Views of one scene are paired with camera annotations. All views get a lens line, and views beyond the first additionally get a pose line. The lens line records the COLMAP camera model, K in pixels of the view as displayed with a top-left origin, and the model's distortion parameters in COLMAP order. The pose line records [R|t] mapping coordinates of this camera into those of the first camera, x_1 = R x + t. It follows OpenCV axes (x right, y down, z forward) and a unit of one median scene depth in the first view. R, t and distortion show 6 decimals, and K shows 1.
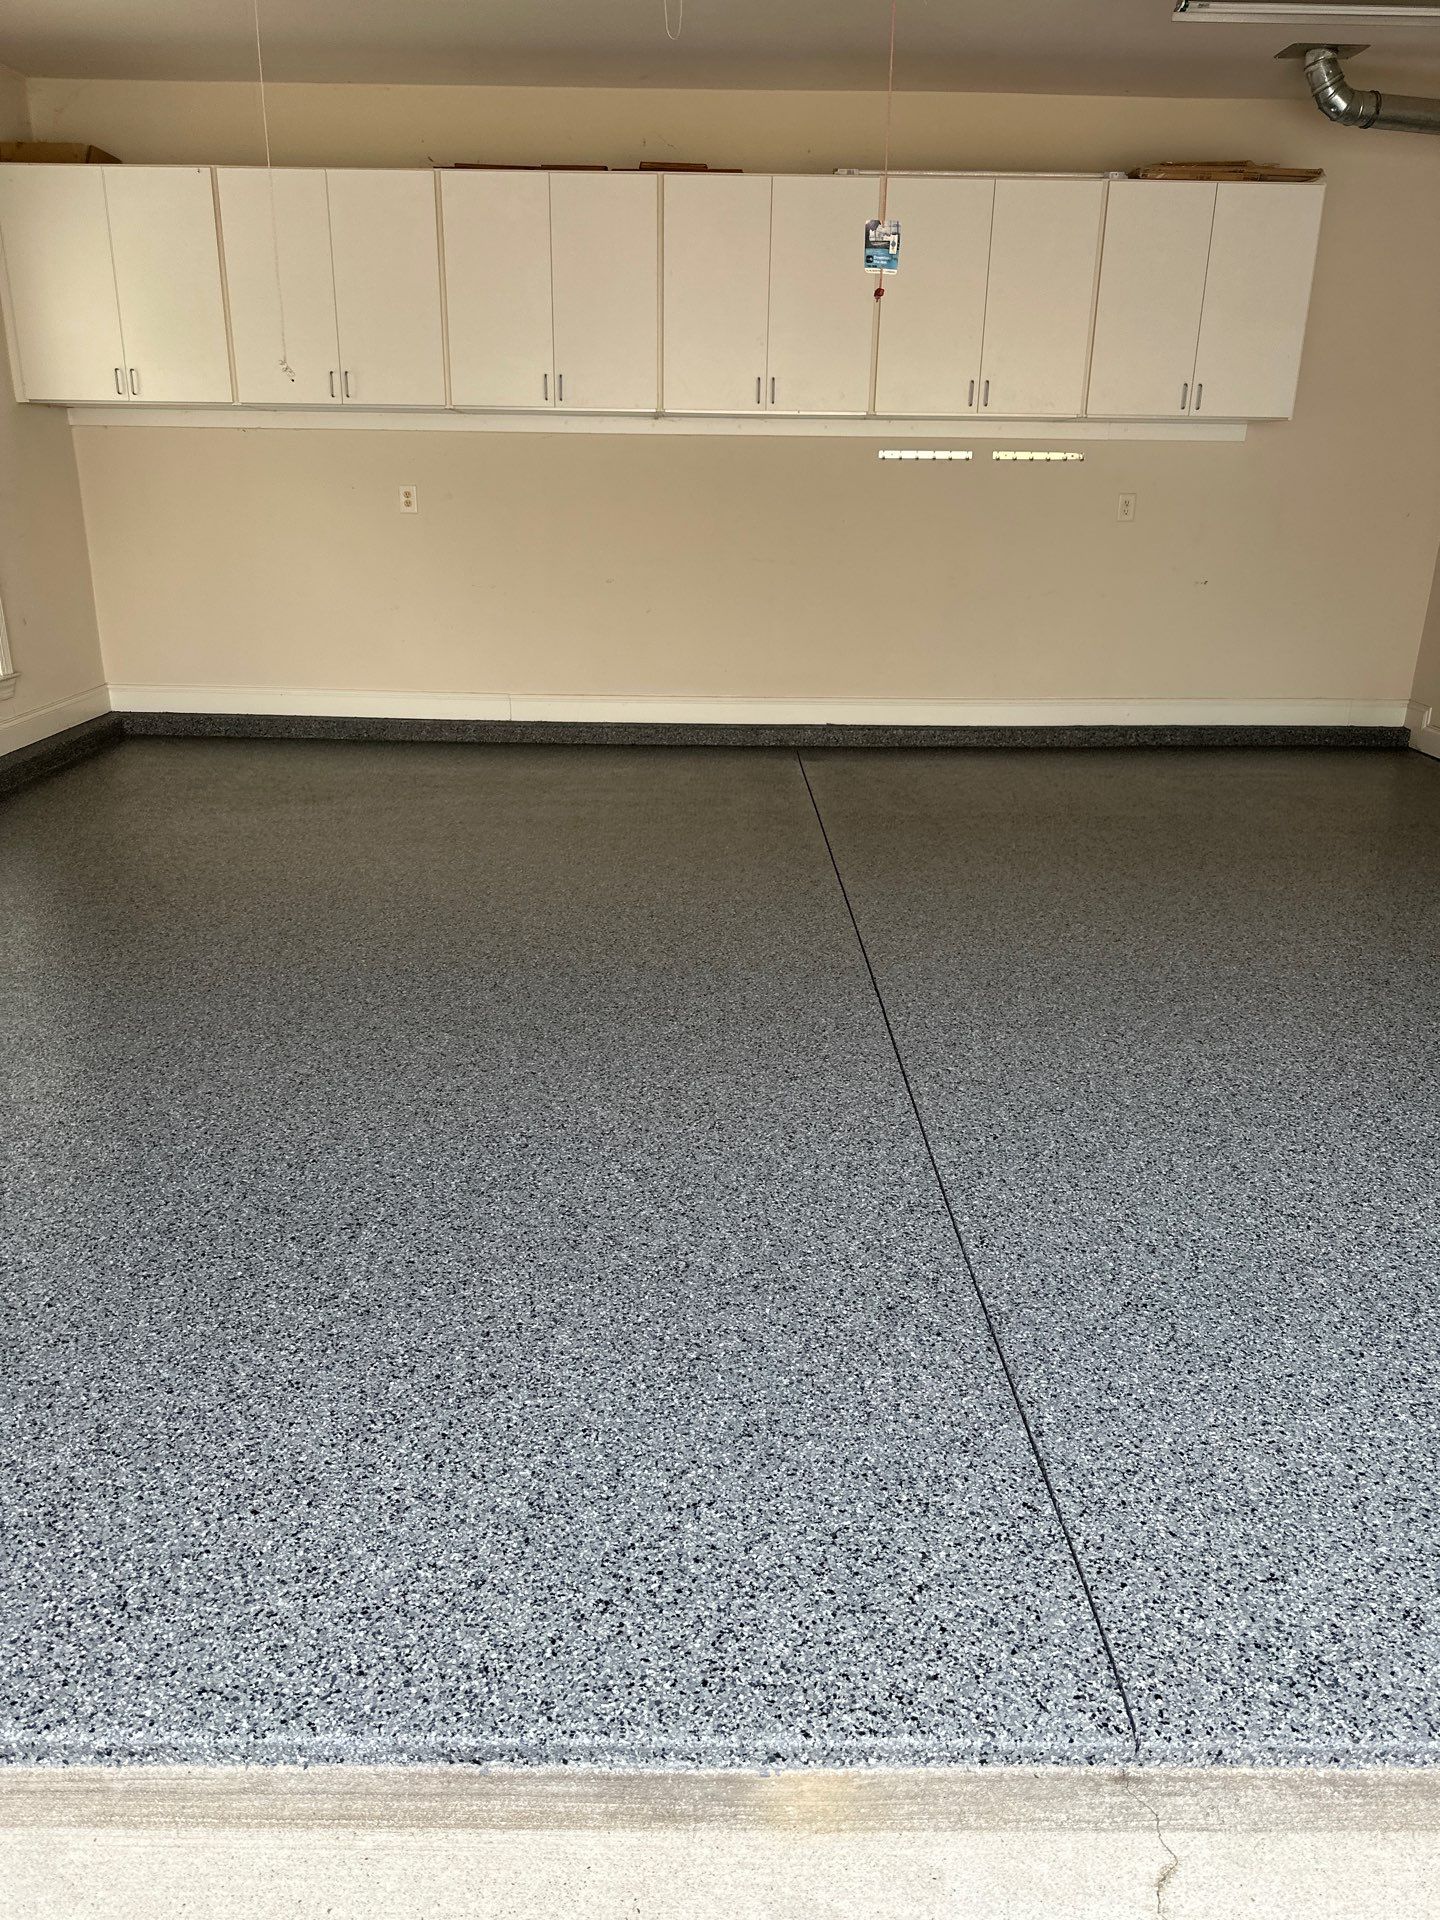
lens RADIAL K [[1394.9, 0, 805.0], [0, 1394.9, 923.9], [0, 0, 1]] dist [0.260330, -0.250178]
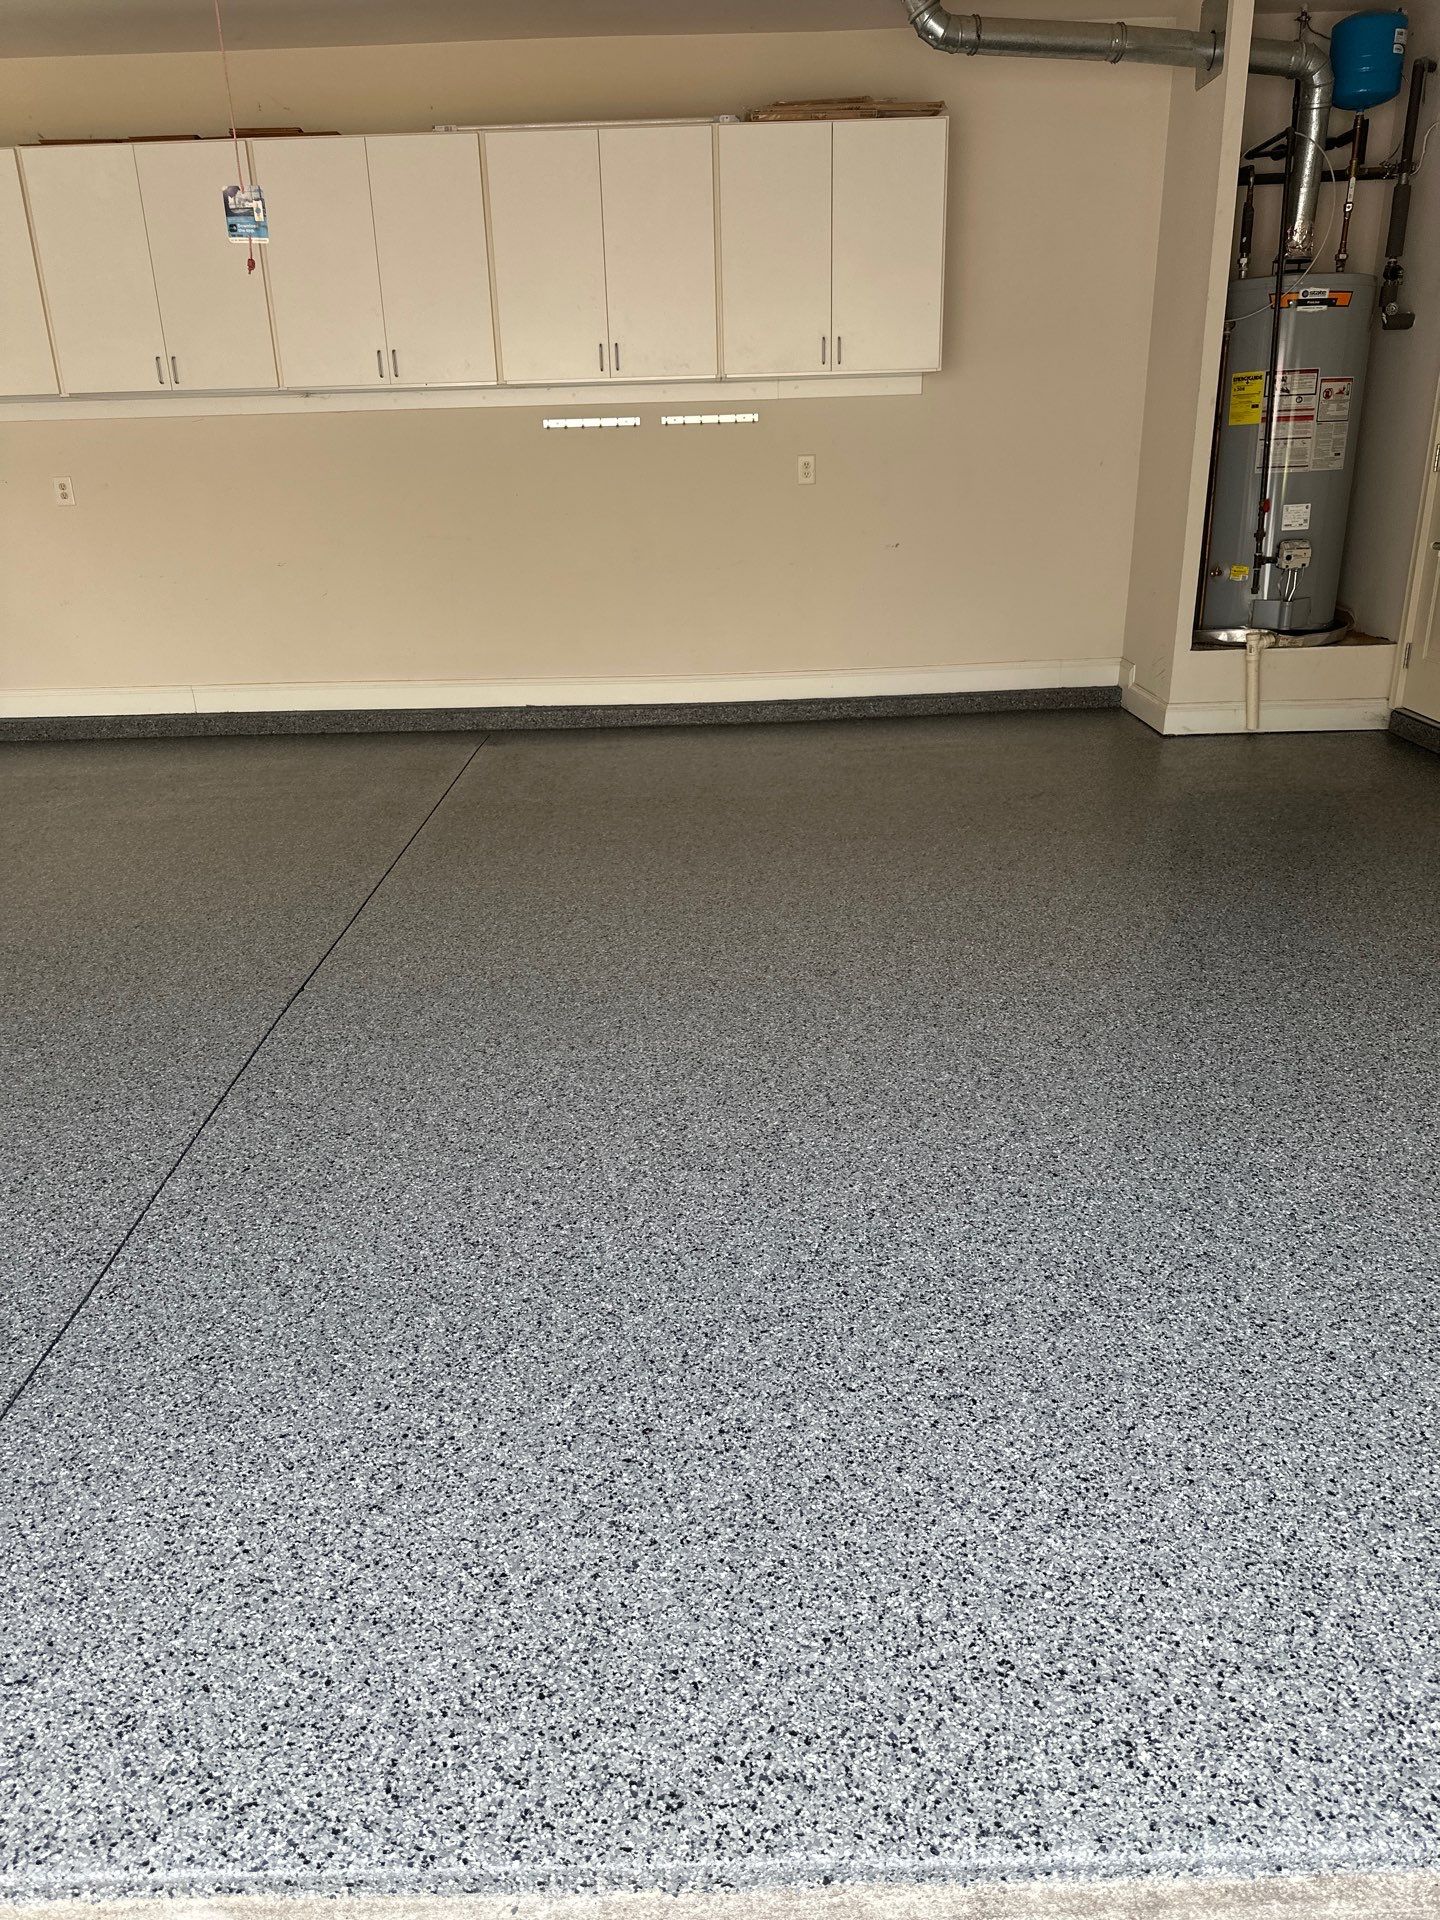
lens RADIAL K [[1375.3, 0, 748.0], [0, 1375.3, 955.6], [0, 0, 1]] dist [0.229625, -0.206800]
pose [[0.997805, -0.034464, -0.056543, 0.261072], [0.037330, 0.998029, 0.050442, -0.013842], [0.054693, -0.052442, 0.997125, 0.035391]]
